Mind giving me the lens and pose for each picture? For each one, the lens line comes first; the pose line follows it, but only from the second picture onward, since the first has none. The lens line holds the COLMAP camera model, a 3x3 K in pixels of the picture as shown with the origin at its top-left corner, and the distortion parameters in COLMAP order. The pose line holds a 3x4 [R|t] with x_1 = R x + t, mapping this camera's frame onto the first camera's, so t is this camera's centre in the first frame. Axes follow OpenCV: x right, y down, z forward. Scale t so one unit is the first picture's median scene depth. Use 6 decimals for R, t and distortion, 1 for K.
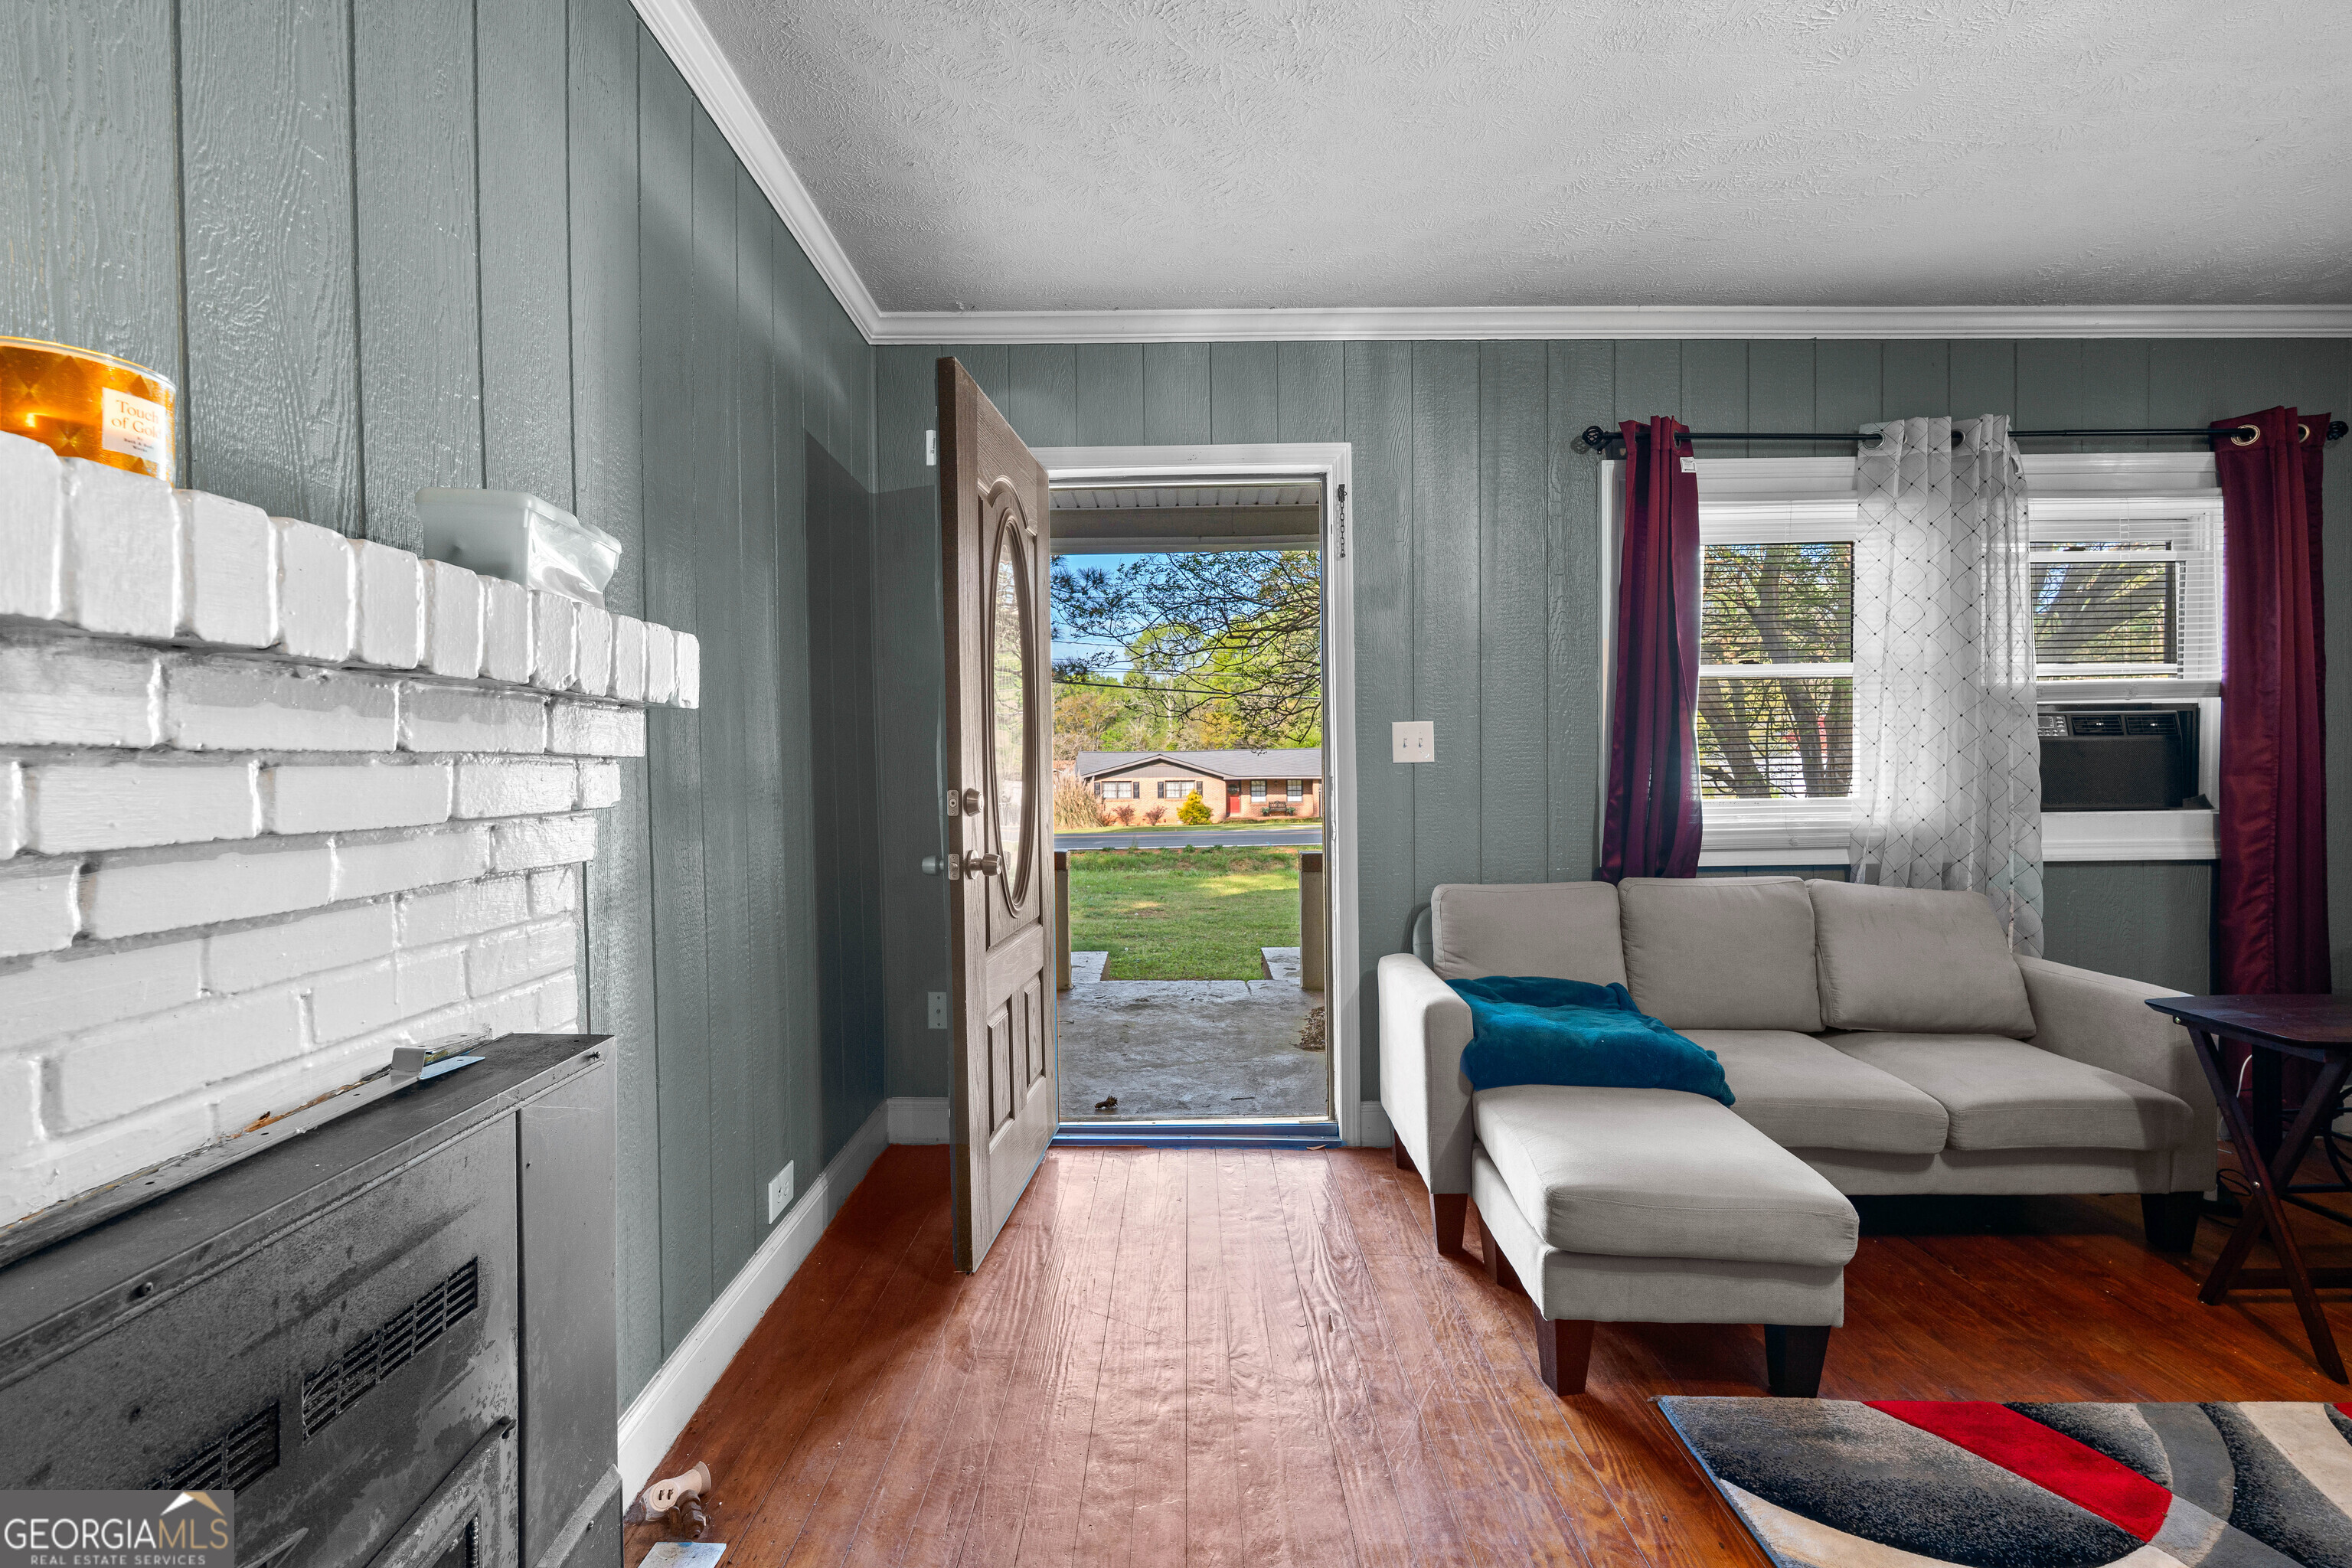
lens RADIAL K [[1026.3, 0, 1179.1], [0, 1026.3, 778.7], [0, 0, 1]] dist [-0.000579, 0.000087]
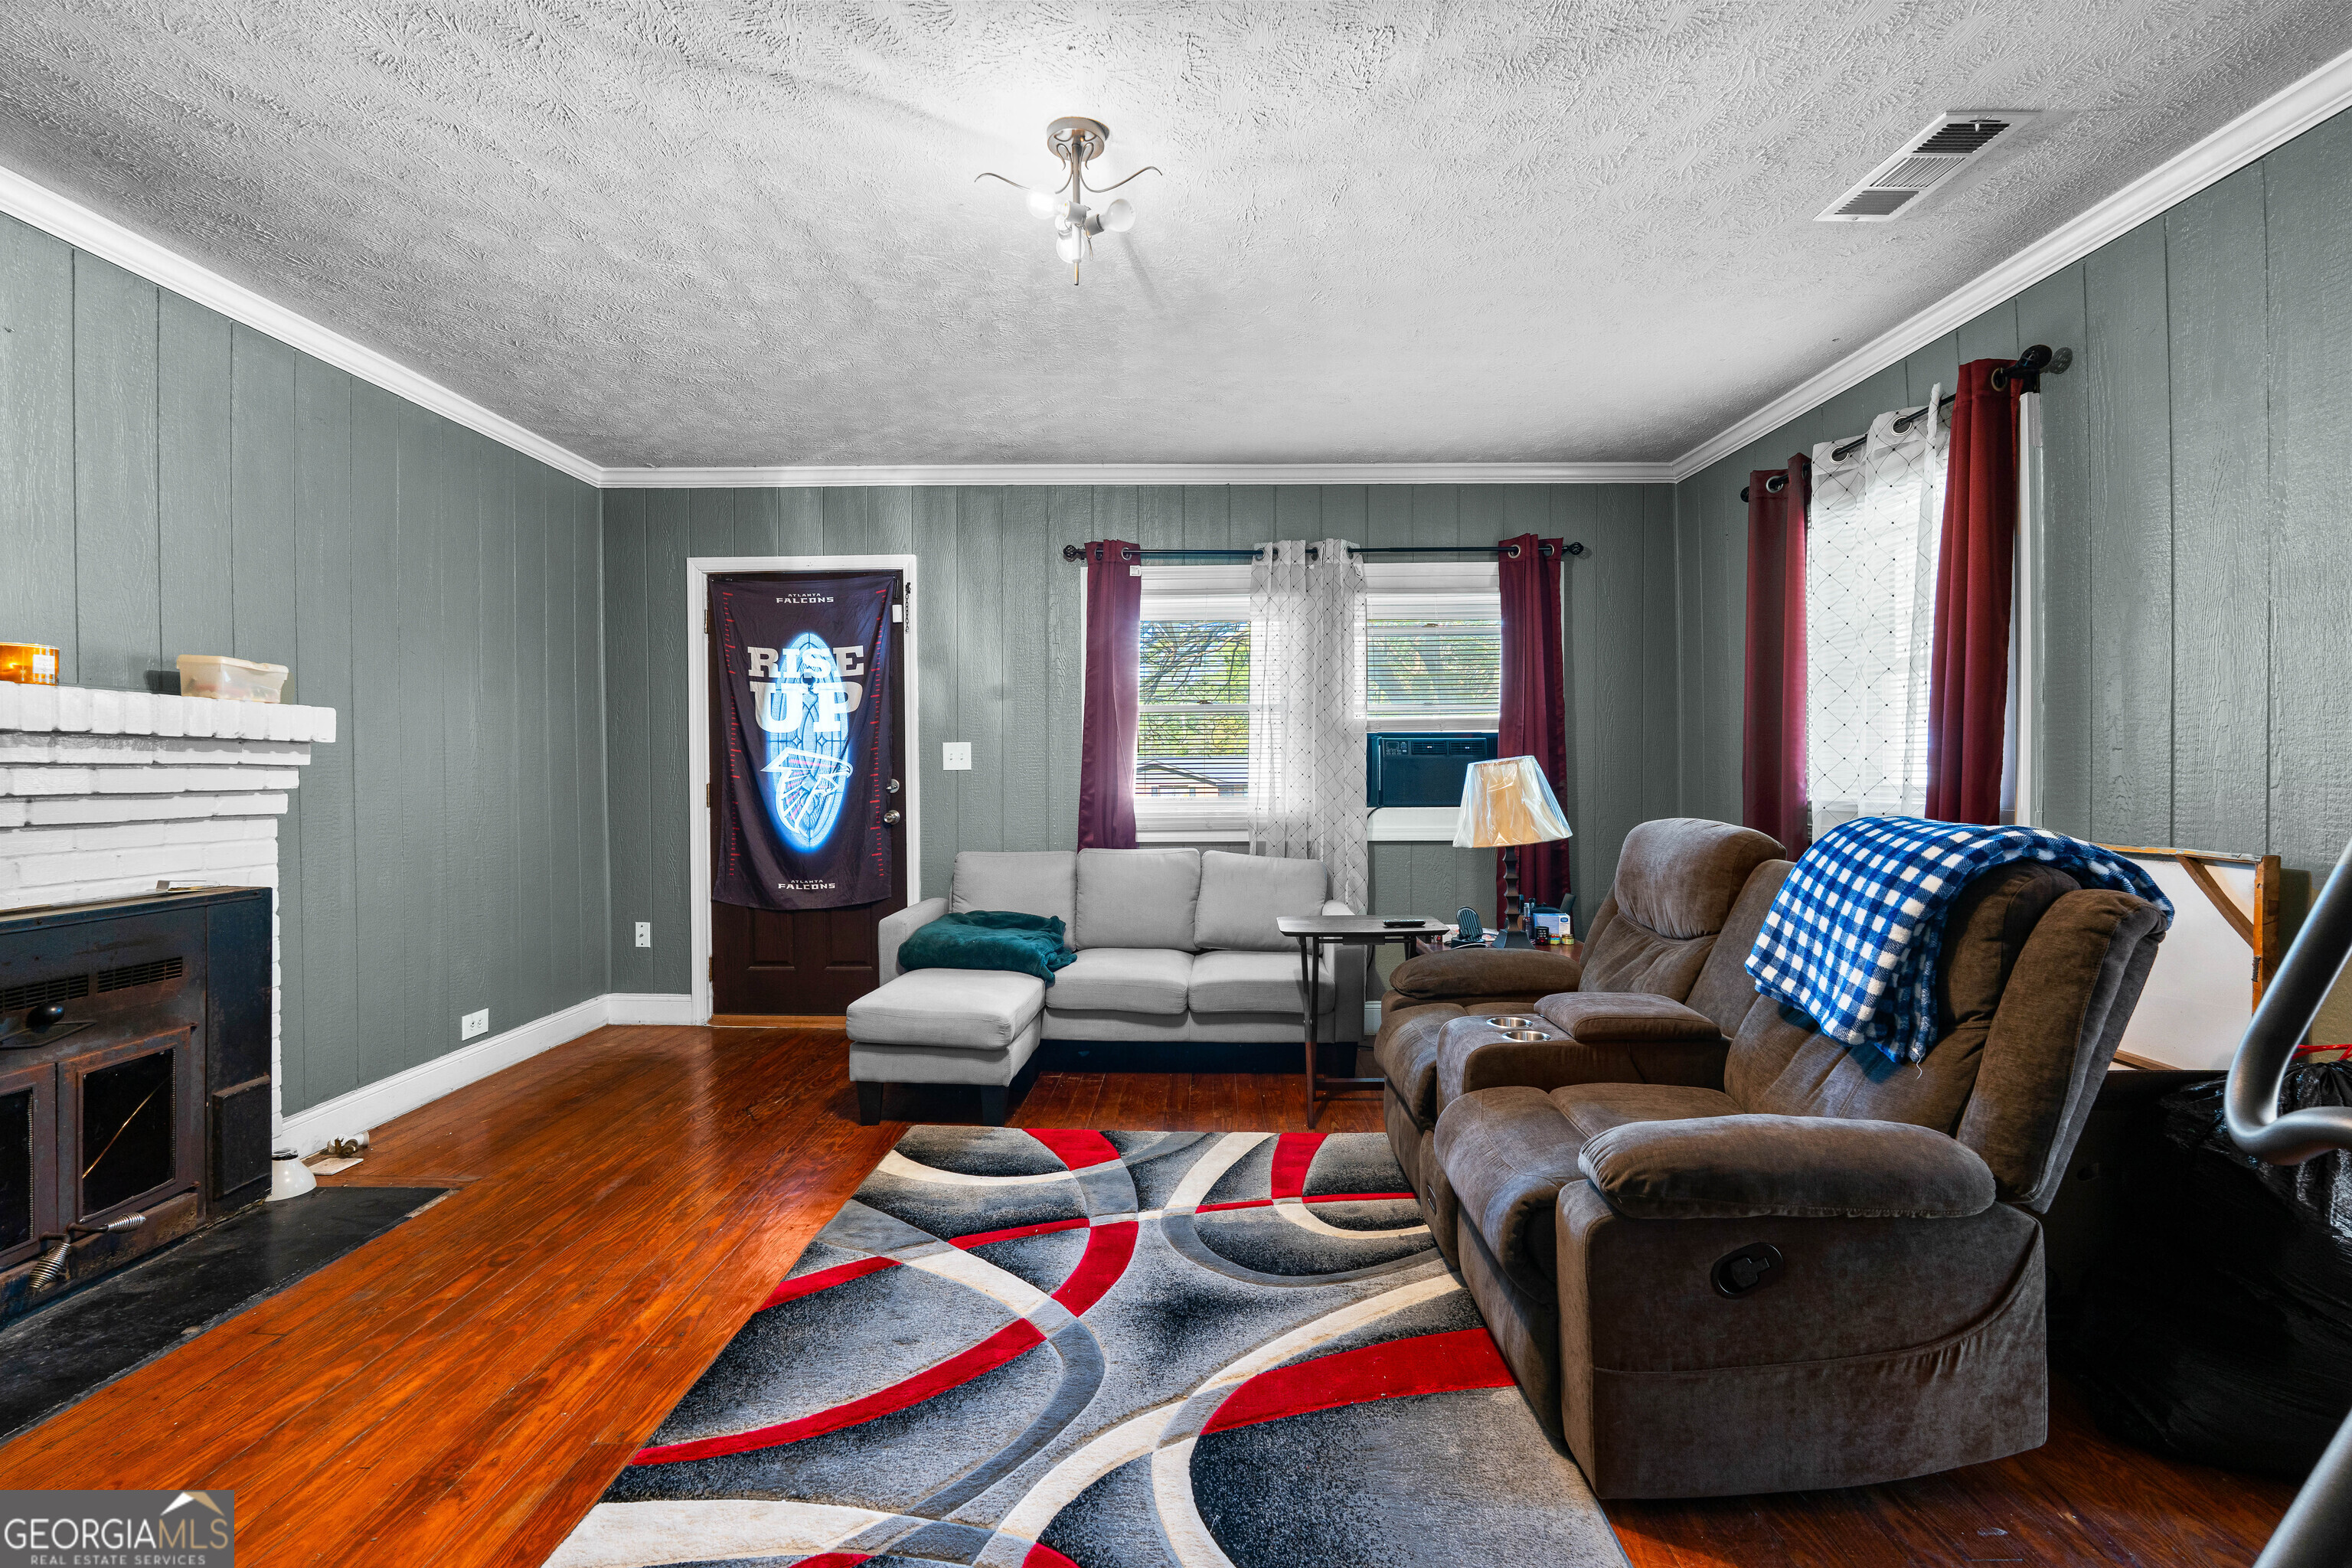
lens RADIAL K [[1026.6, 0, 1171.7], [0, 1026.6, 781.7], [0, 0, 1]] dist [-0.002708, 0.000966]
pose [[0.999523, 0.007964, -0.029825, 0.603190], [-0.008035, 0.999965, -0.002261, 0.001714], [0.029806, 0.002499, 0.999553, -0.485643]]
